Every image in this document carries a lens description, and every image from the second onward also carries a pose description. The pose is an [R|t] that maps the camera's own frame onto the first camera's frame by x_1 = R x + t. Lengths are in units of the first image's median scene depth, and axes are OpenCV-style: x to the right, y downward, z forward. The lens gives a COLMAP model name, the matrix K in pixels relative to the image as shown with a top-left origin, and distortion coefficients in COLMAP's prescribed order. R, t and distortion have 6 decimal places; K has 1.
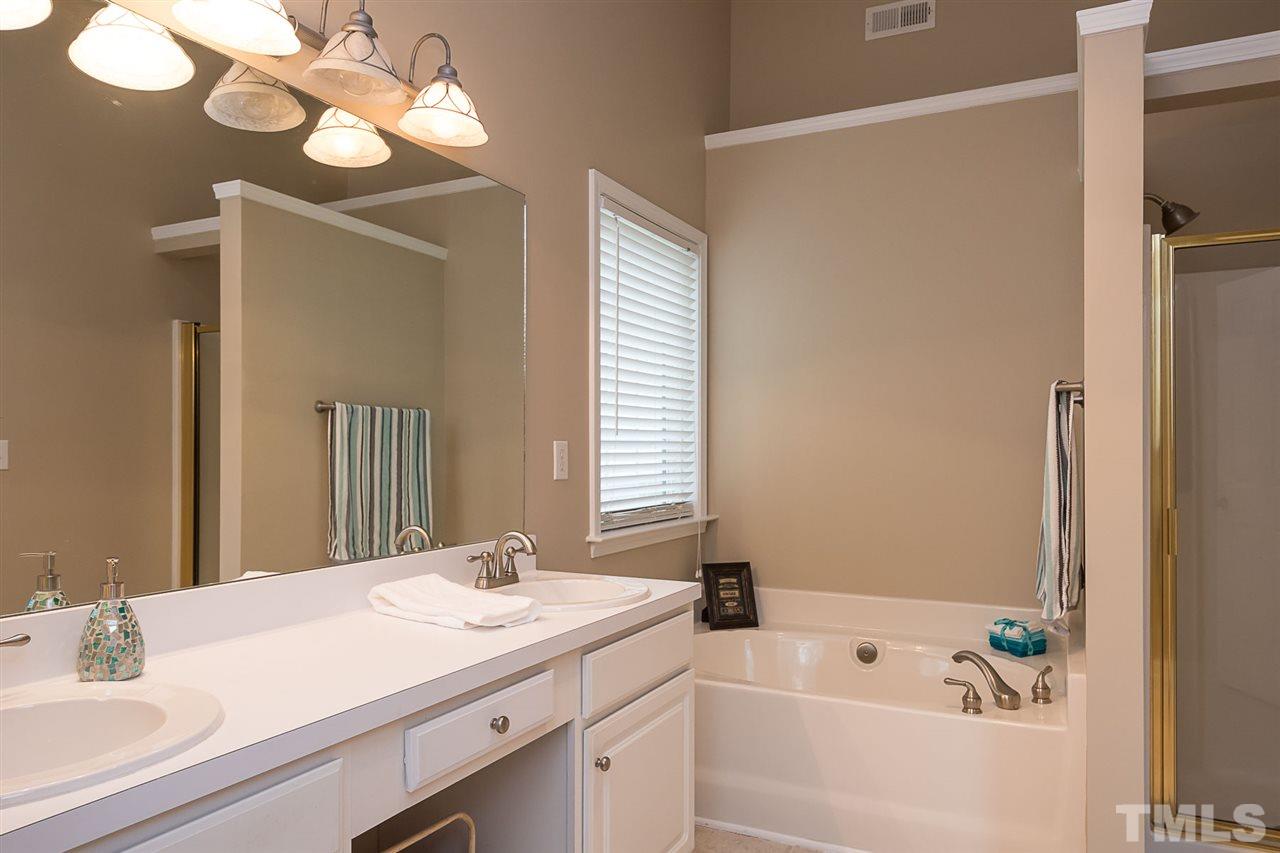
lens RADIAL K [[835.9, 0, 679.8], [0, 835.9, 450.4], [0, 0, 1]] dist [0.004226, 0.000801]
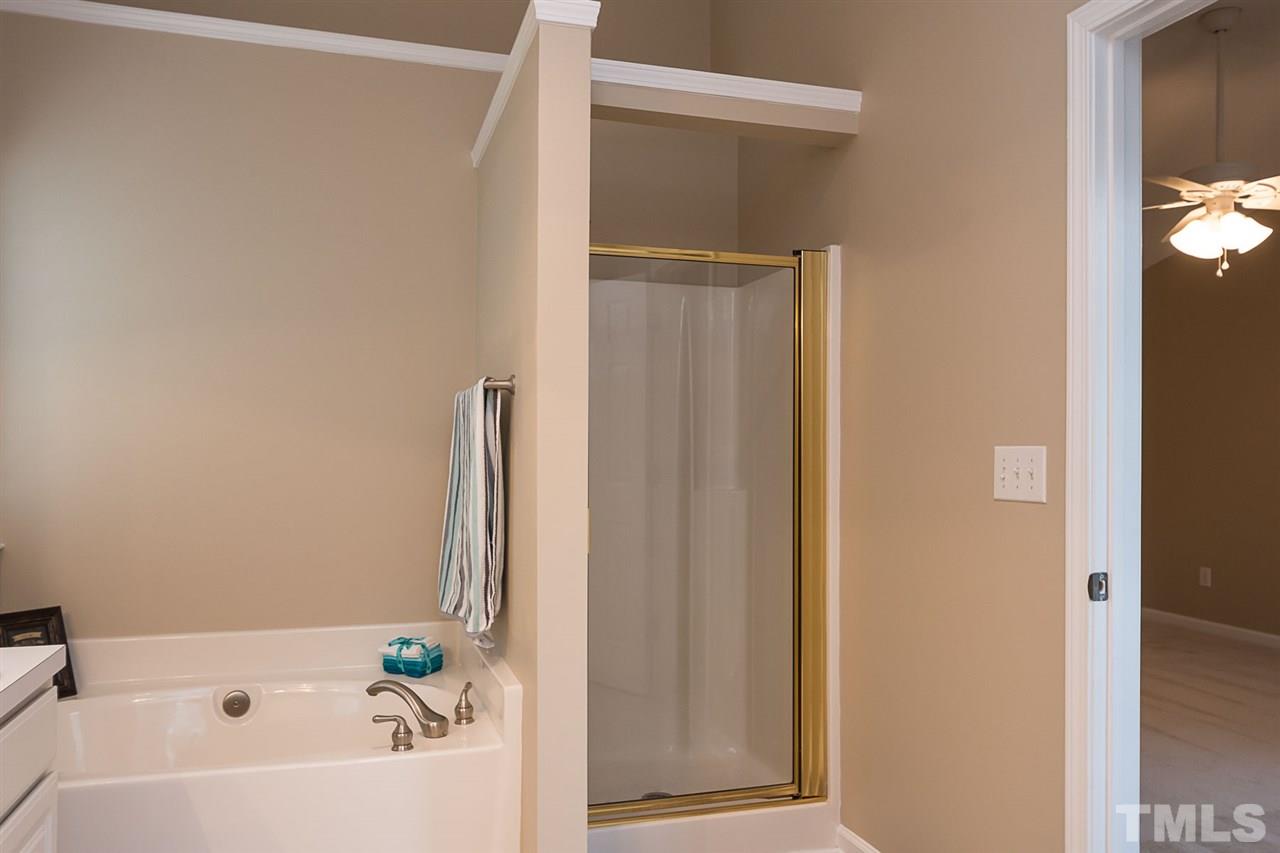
lens RADIAL K [[941.8, 0, 640.4], [0, 941.8, 450.9], [0, 0, 1]] dist [0.006977, 0.002770]
pose [[0.741705, 0.001521, 0.670724, -0.126465], [-0.003160, 0.999994, 0.001227, -0.002135], [-0.670719, -0.003029, 0.741706, 0.097035]]
